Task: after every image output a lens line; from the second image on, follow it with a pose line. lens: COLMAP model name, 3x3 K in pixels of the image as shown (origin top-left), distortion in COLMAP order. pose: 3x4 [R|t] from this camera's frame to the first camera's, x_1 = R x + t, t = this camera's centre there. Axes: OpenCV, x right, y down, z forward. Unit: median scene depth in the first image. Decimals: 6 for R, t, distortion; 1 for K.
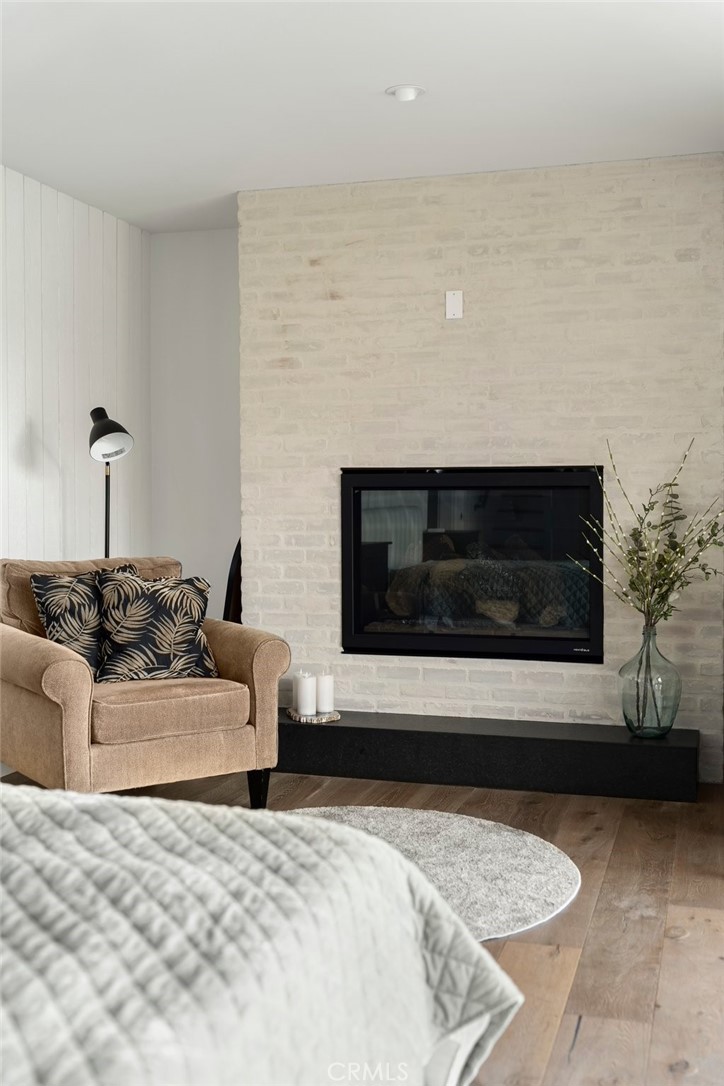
lens RADIAL K [[1225.1, 0, 362.4], [0, 1225.1, 538.4], [0, 0, 1]] dist [-0.002937, 0.000000]
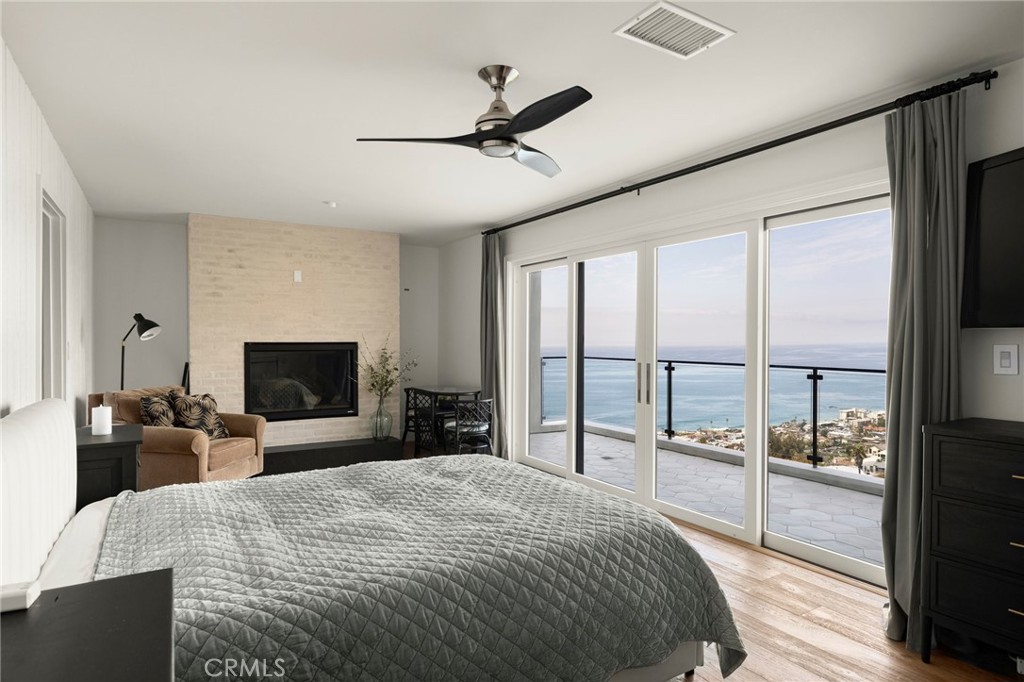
lens RADIAL K [[559.7, 0, 509.2], [0, 559.7, 346.4], [0, 0, 1]] dist [0.001478, -0.000226]
pose [[0.678140, -0.006459, 0.734905, -0.466829], [0.025681, 0.999559, -0.014912, -0.022325], [-0.734484, 0.028986, 0.678006, -0.071203]]
